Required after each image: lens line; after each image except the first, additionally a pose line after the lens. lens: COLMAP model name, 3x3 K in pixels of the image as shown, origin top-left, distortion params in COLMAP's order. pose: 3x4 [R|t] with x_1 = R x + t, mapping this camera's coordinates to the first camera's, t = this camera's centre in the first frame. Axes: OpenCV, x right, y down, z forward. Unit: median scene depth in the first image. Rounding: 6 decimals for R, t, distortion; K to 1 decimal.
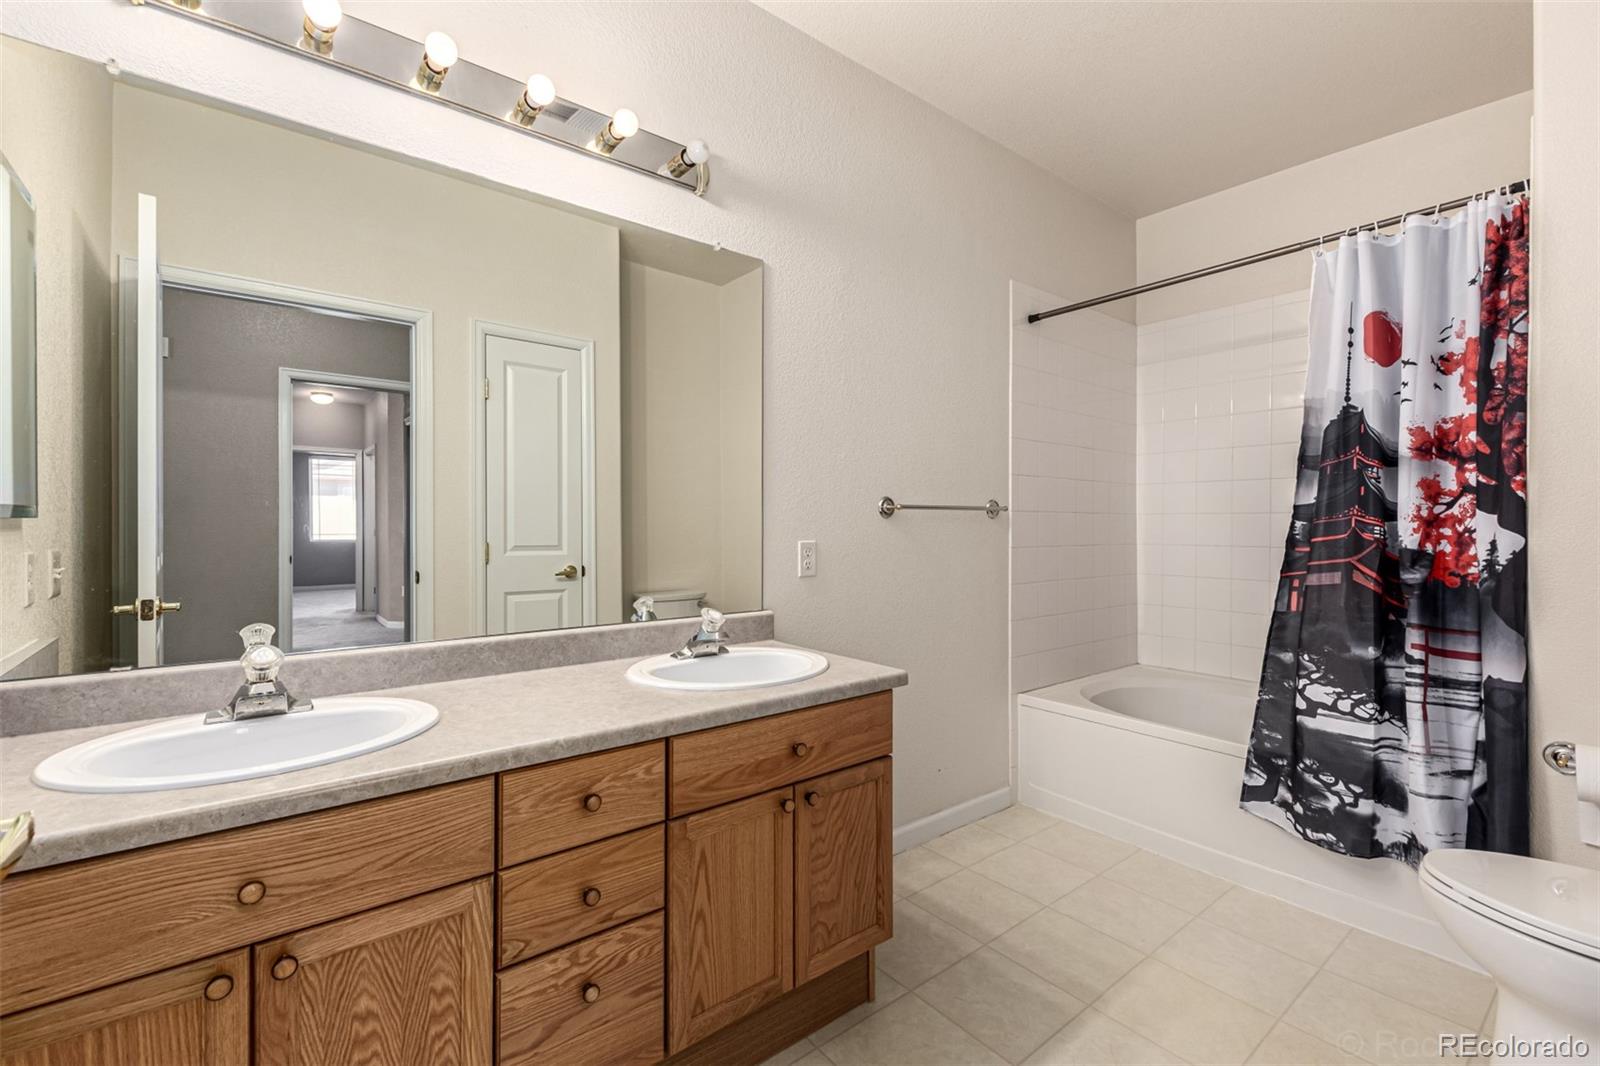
lens RADIAL K [[692.4, 0, 801.3], [0, 692.4, 525.4], [0, 0, 1]] dist [0.002227, 0.000114]
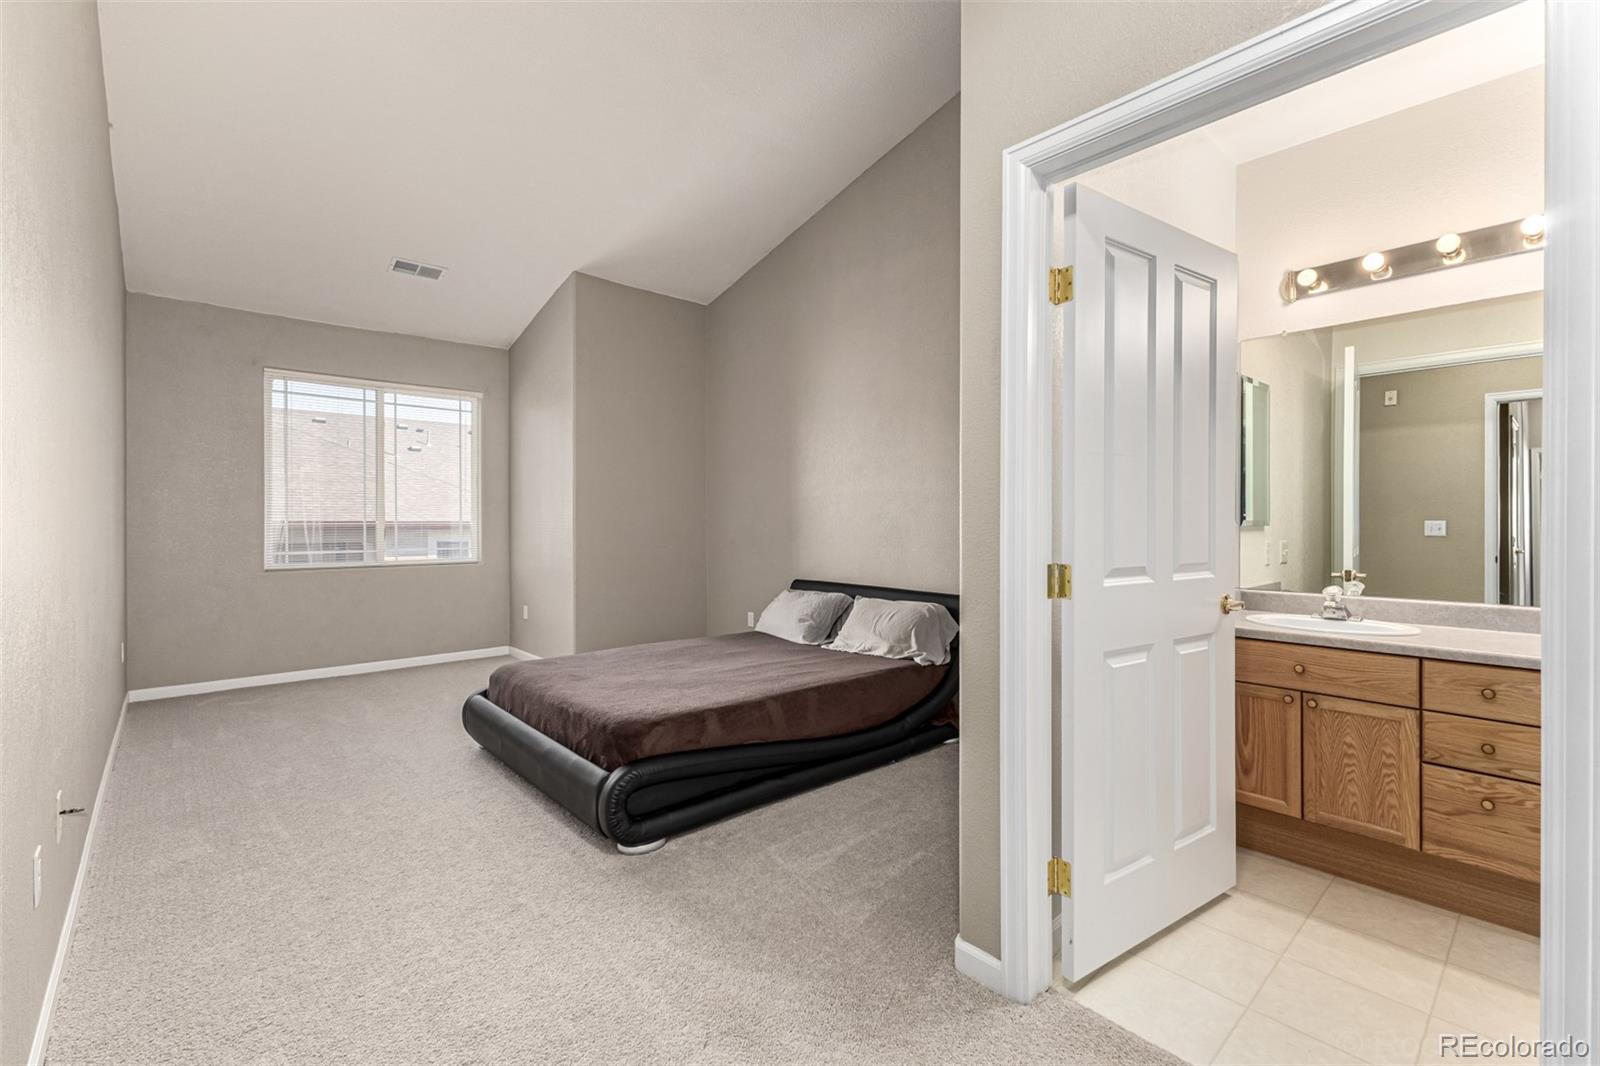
lens RADIAL K [[692.4, 0, 801.3], [0, 692.4, 525.4], [0, 0, 1]] dist [0.002227, 0.000114]
pose [[0.032831, 0.002731, -0.999457, 1.434755], [0.005782, 0.999979, 0.002923, -0.029664], [0.999444, -0.005875, 0.032815, -0.787588]]
